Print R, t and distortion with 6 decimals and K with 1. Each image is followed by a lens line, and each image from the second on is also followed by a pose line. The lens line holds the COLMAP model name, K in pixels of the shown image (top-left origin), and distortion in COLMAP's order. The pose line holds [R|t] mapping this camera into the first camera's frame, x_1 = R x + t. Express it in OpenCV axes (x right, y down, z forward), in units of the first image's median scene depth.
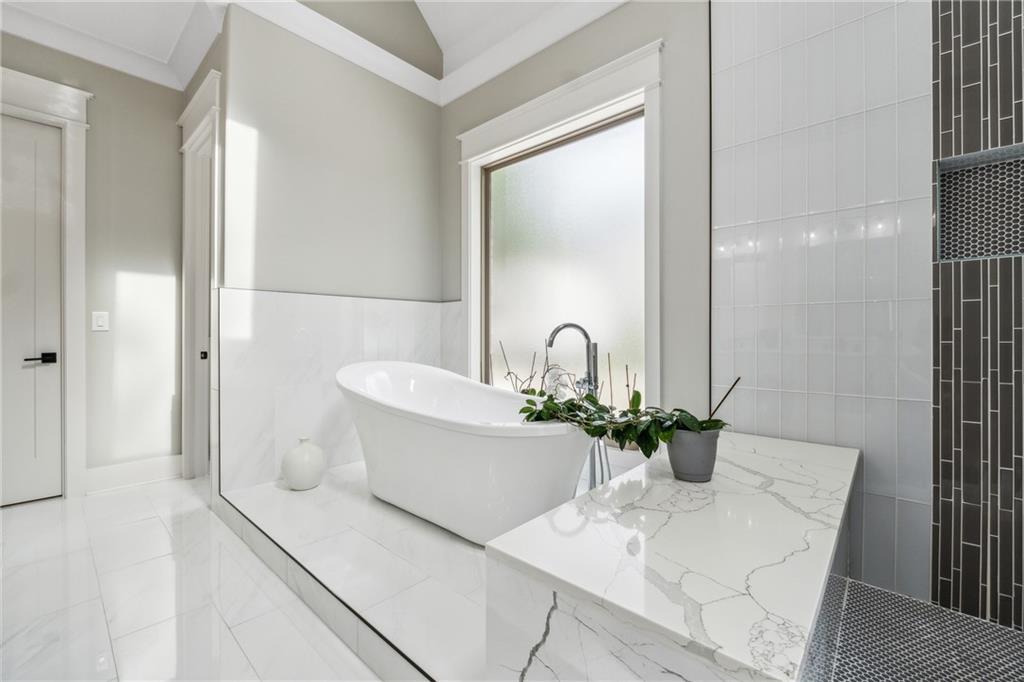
lens RADIAL K [[427.6, 0, 511.6], [0, 427.6, 338.4], [0, 0, 1]] dist [-0.006986, -0.000034]
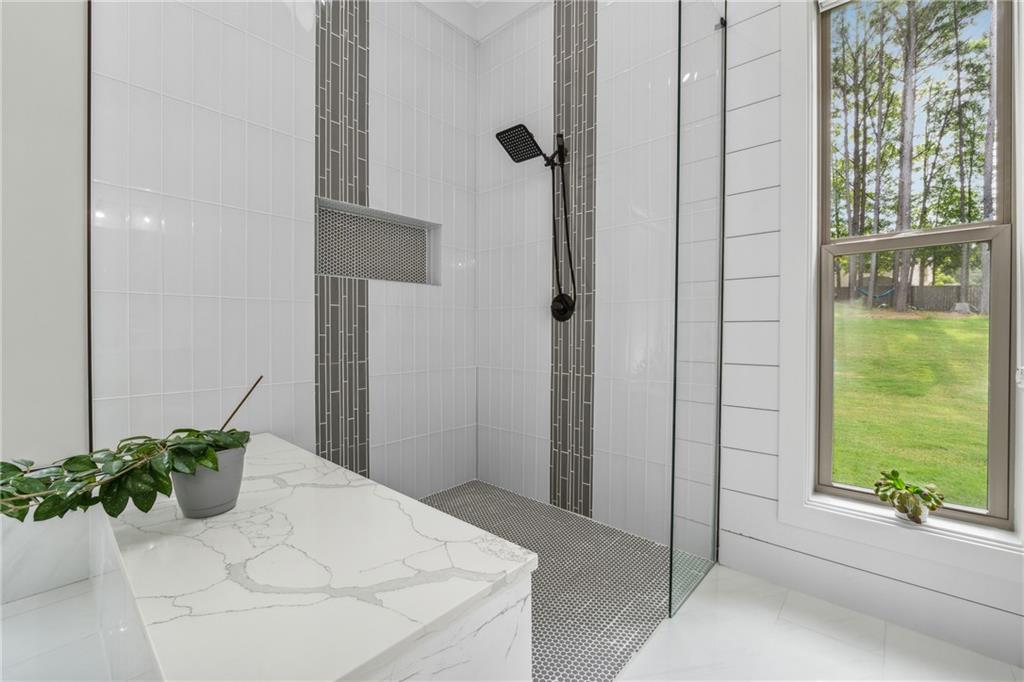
lens RADIAL K [[427.6, 0, 511.6], [0, 427.6, 338.4], [0, 0, 1]] dist [-0.006986, -0.000034]
pose [[0.000362, -0.017947, 0.999839, -0.352374], [0.006806, 0.999816, 0.017944, -0.001540], [-0.999977, 0.006798, 0.000484, 0.433439]]
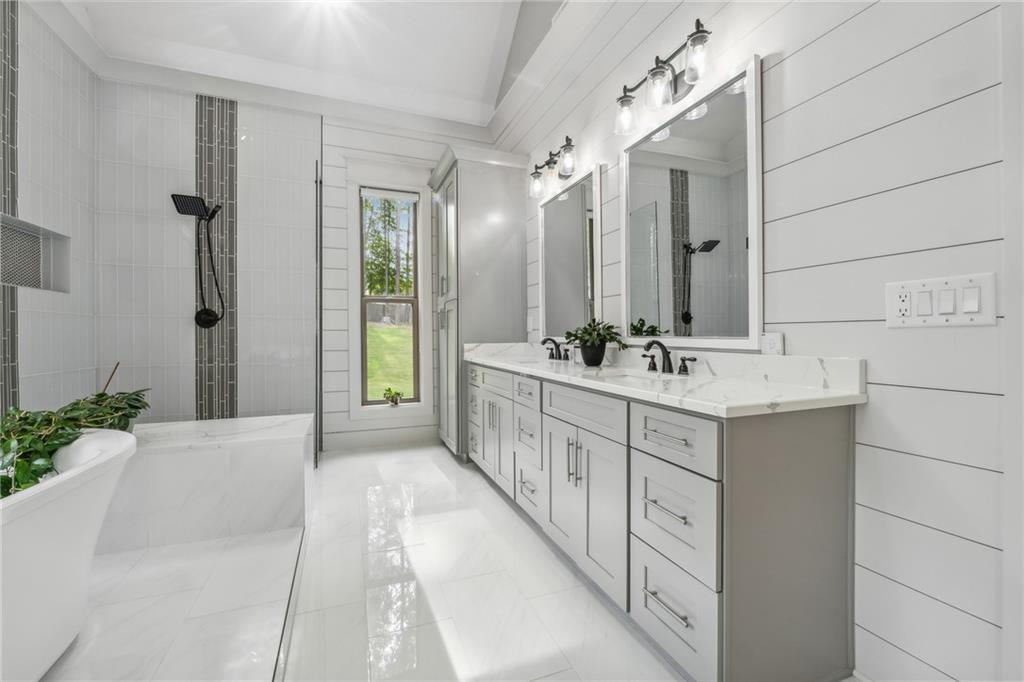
lens RADIAL K [[427.6, 0, 511.6], [0, 427.6, 338.4], [0, 0, 1]] dist [-0.006986, -0.000034]
pose [[-0.893642, 0.000341, 0.448781, -1.235011], [0.006887, 0.999892, 0.012953, 0.001199], [-0.448728, 0.014666, -0.893548, 1.573565]]
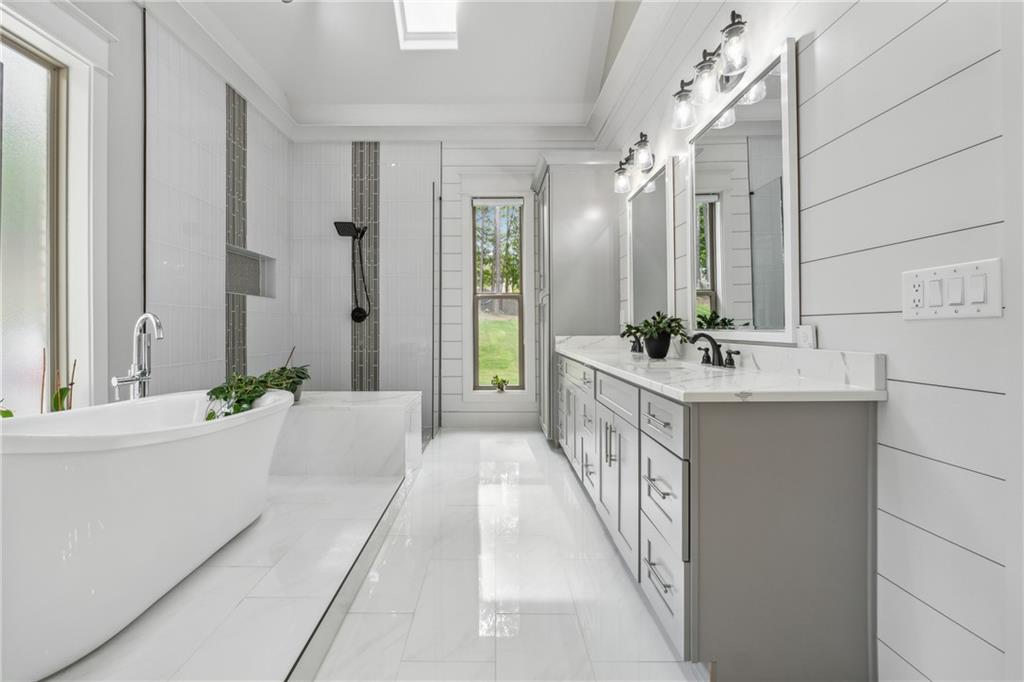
lens RADIAL K [[437.8, 0, 488.6], [0, 437.8, 328.7], [0, 0, 1]] dist [0.000835, -0.000061]
pose [[-0.662065, 0.002610, 0.749442, -1.604321], [0.008068, 0.999961, 0.003645, 0.003363], [-0.749403, 0.008459, -0.662060, 1.590233]]
